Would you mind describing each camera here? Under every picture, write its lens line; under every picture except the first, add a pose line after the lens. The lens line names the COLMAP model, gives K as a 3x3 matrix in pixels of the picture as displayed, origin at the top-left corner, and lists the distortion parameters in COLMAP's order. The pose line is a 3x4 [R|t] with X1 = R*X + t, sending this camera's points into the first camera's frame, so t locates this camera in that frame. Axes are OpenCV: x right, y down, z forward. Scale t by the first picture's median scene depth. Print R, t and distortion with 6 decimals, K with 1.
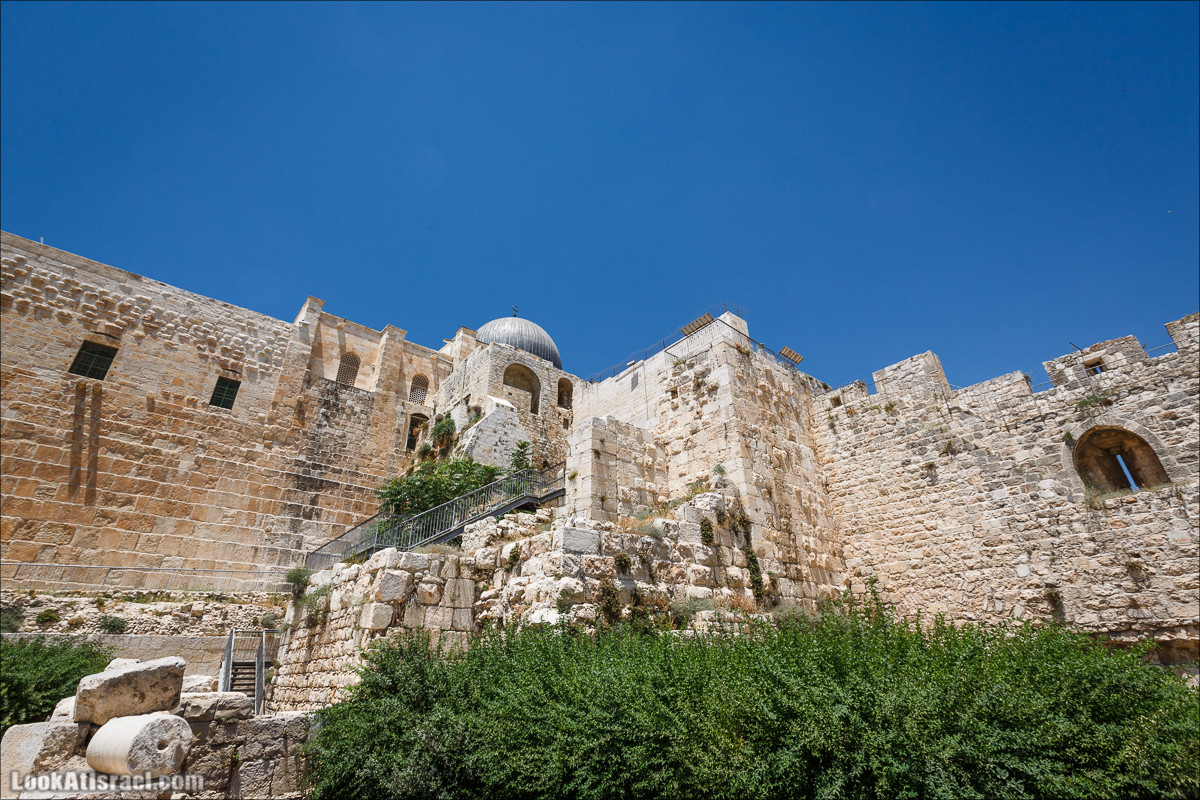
lens RADIAL K [[532.2, 0, 593.0], [0, 532.2, 387.8], [0, 0, 1]] dist [0.001367, -0.001628]
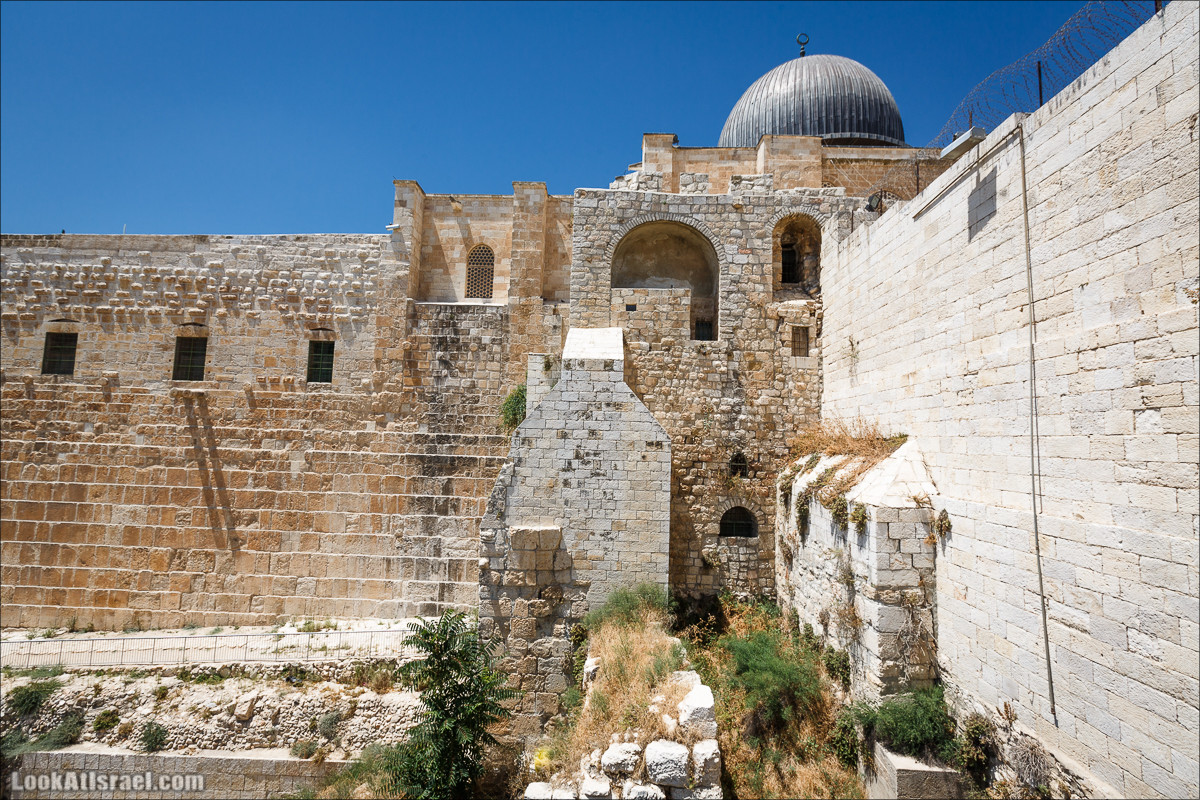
lens RADIAL K [[532.2, 0, 589.5], [0, 532.2, 391.1], [0, 0, 1]] dist [0.001367, -0.001628]
pose [[0.745719, -0.023413, -0.665850, 0.118171], [0.277745, 0.919328, 0.278735, -0.064716], [0.605609, -0.392794, 0.692063, 0.779644]]
